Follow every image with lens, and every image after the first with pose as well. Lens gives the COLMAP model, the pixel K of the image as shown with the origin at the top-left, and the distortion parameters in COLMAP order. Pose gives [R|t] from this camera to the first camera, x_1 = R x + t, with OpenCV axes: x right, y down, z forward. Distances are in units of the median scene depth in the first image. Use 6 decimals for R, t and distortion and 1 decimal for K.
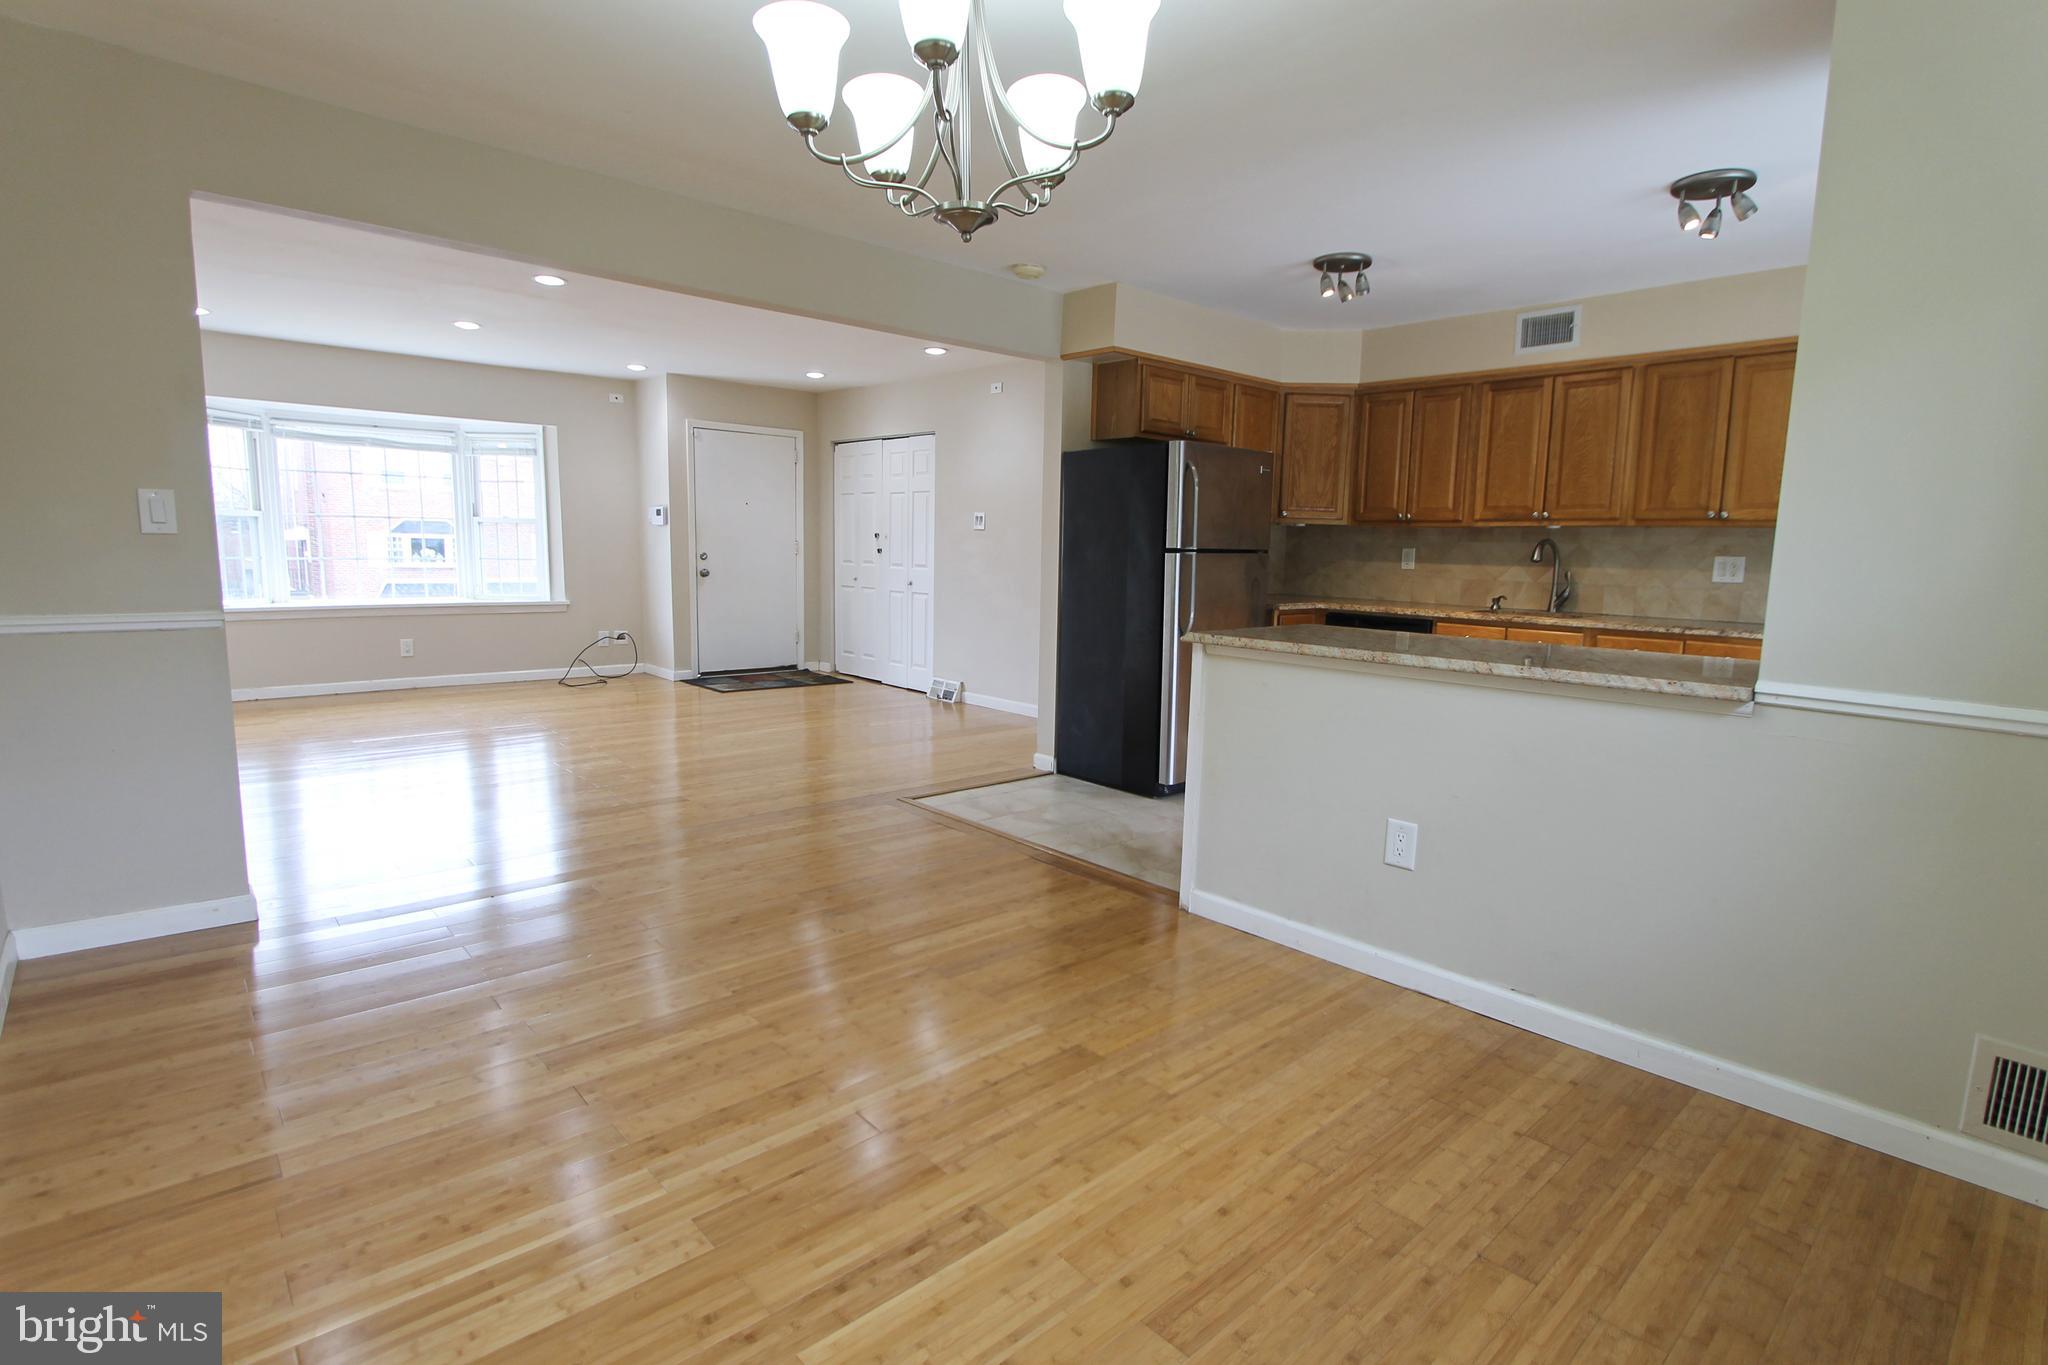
lens RADIAL K [[1004.4, 0, 1028.5], [0, 1004.4, 685.9], [0, 0, 1]] dist [-0.017039, 0.001367]
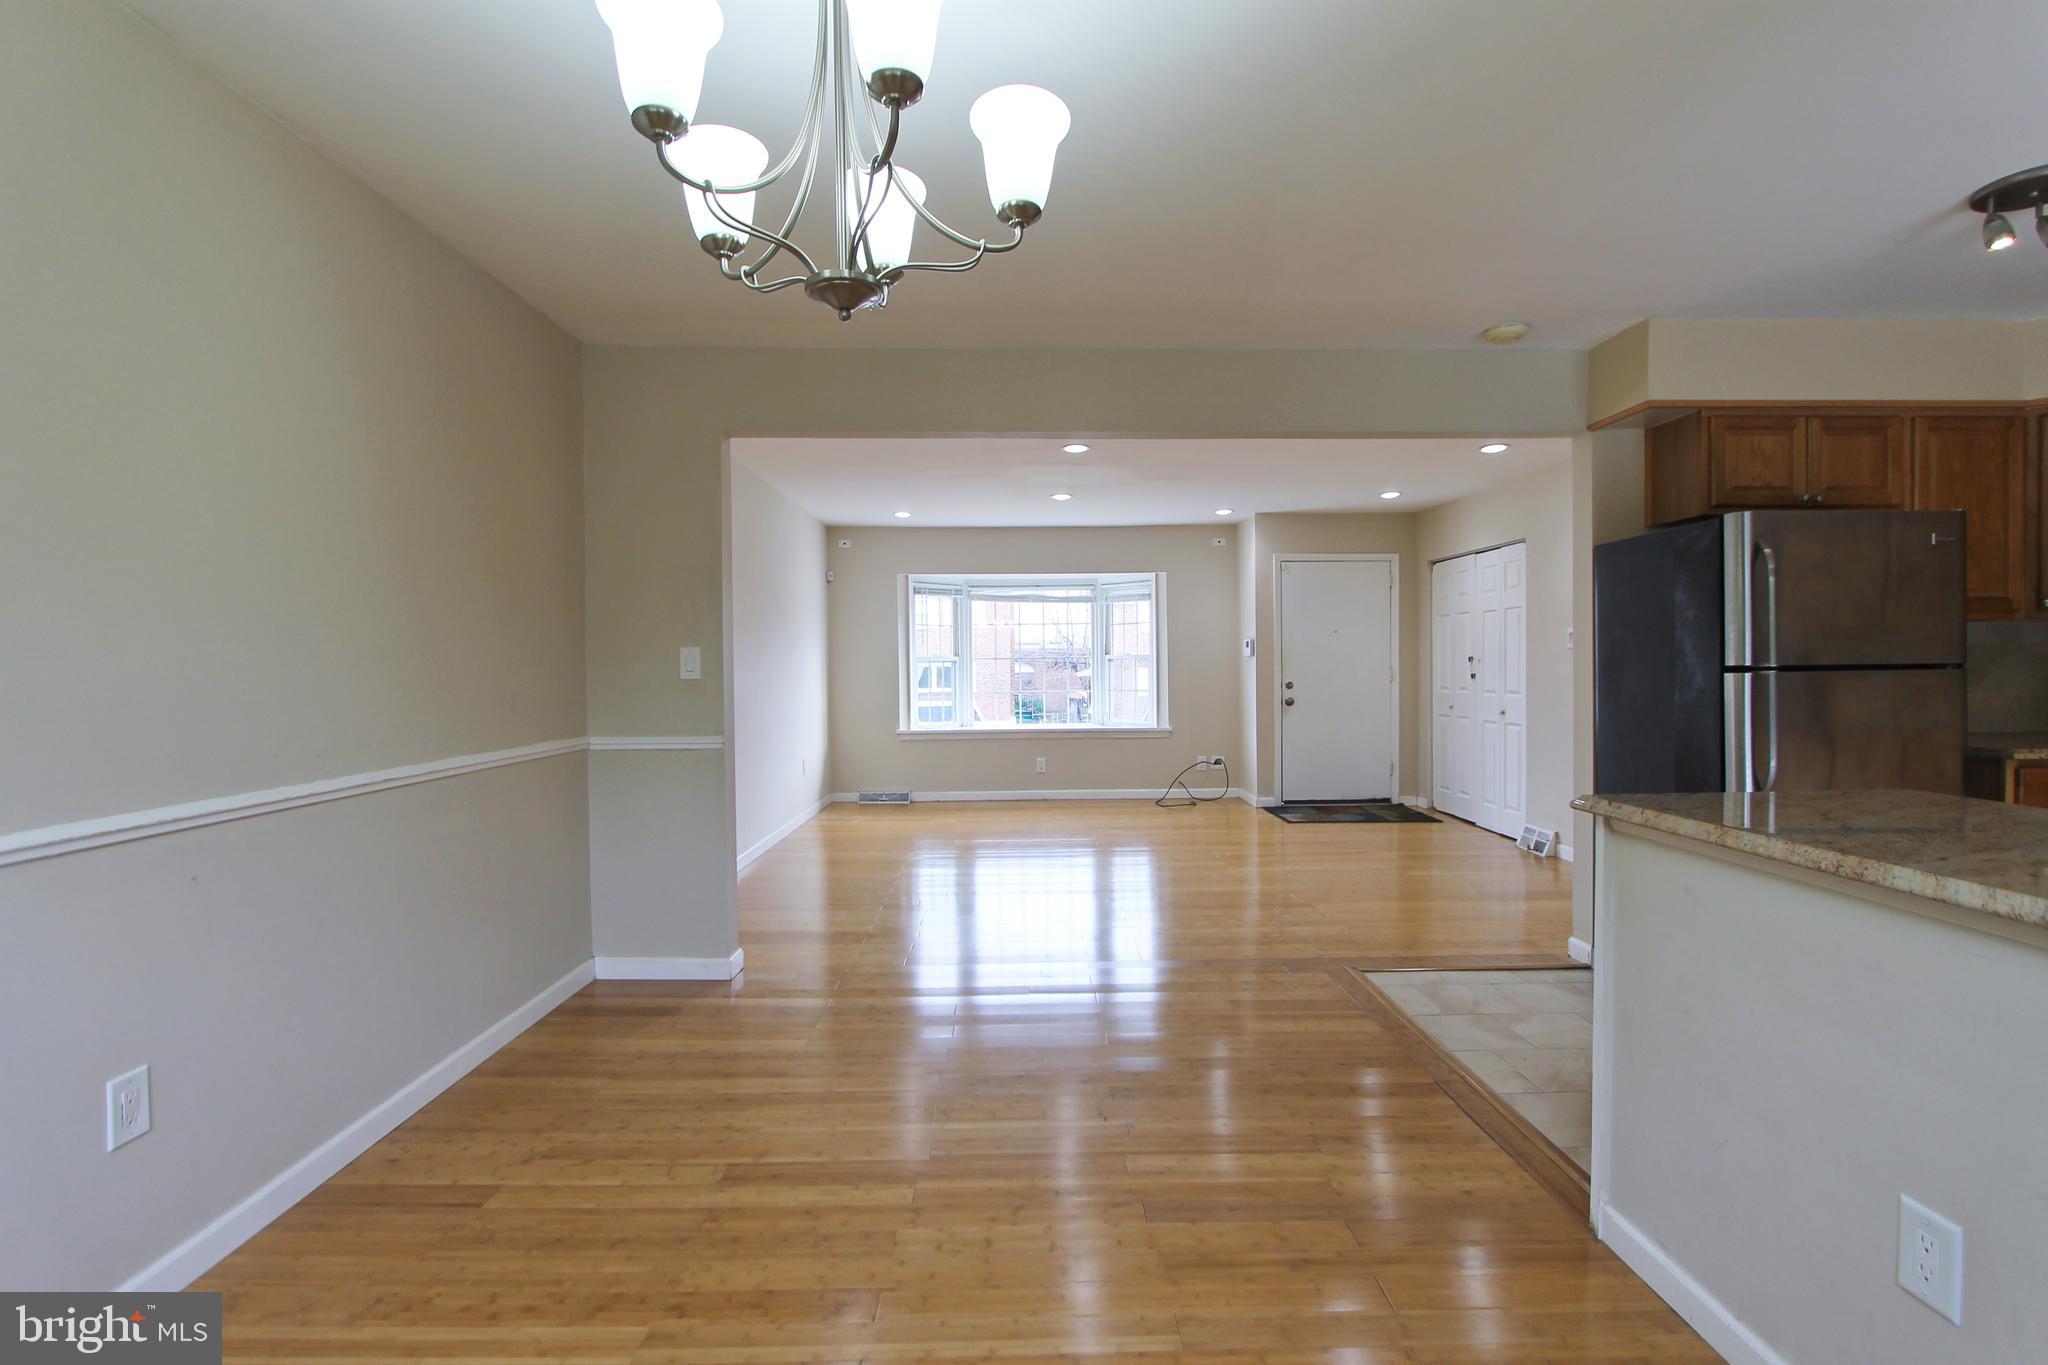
lens RADIAL K [[954.8, 0, 1031.2], [0, 954.8, 686.0], [0, 0, 1]] dist [-0.018921, 0.003181]
pose [[0.749216, -0.017010, -0.662108, 0.190617], [-0.066140, 0.992752, -0.100345, -0.024071], [0.659016, 0.118972, 0.742660, 0.183604]]
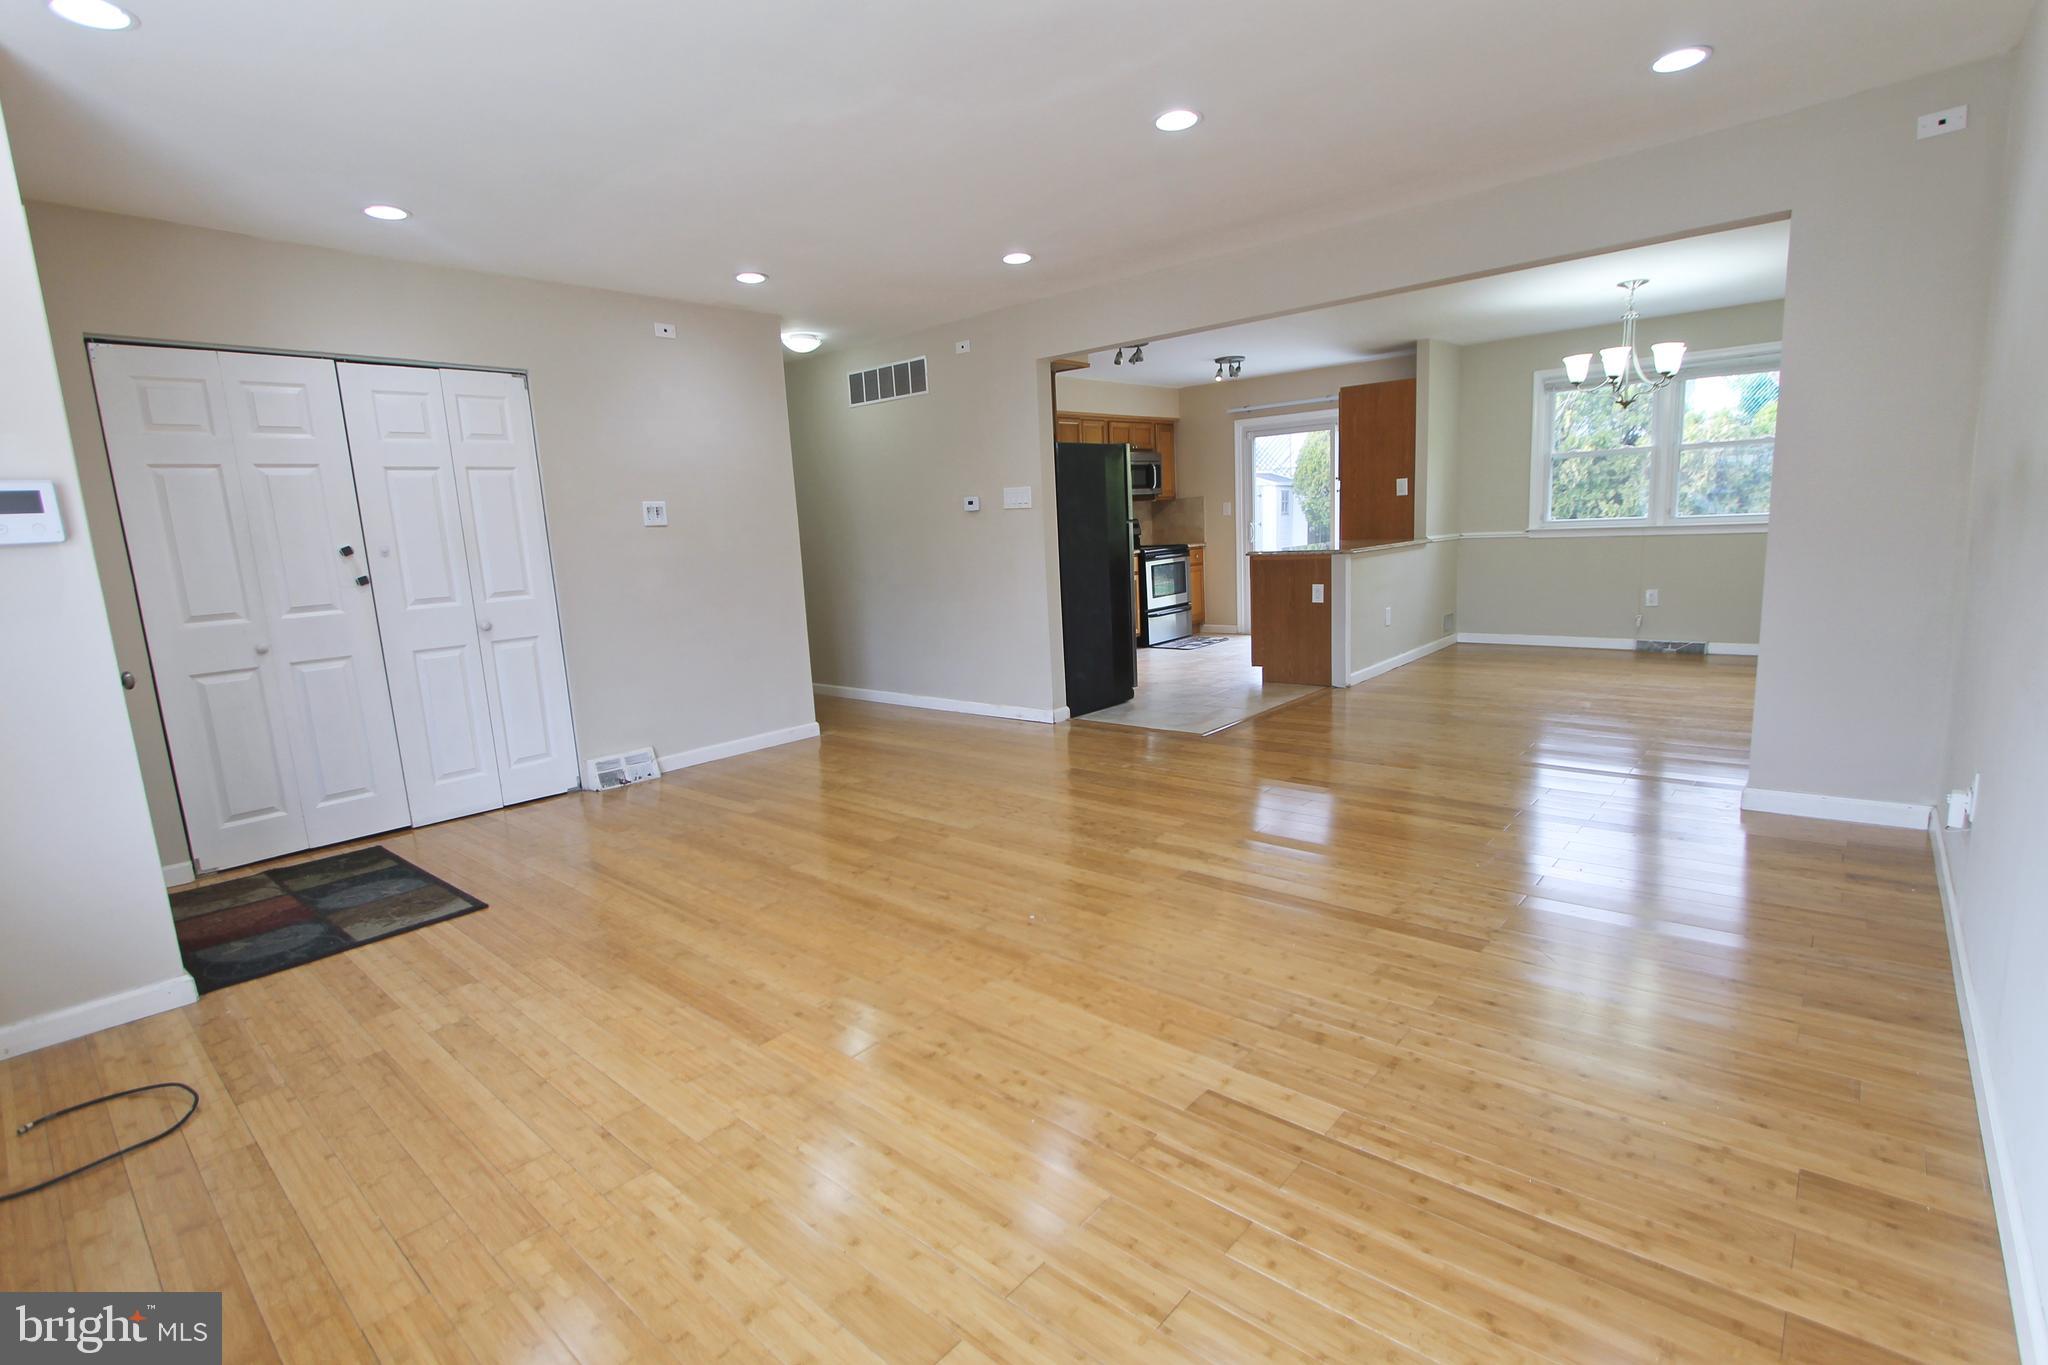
lens RADIAL K [[954.8, 0, 1031.2], [0, 954.8, 686.0], [0, 0, 1]] dist [-0.018921, 0.003181]
pose [[-0.116930, -0.183749, 0.975994, -1.085830], [0.186709, 0.961145, 0.203323, -0.191348], [-0.975432, 0.206002, -0.078079, 1.167854]]
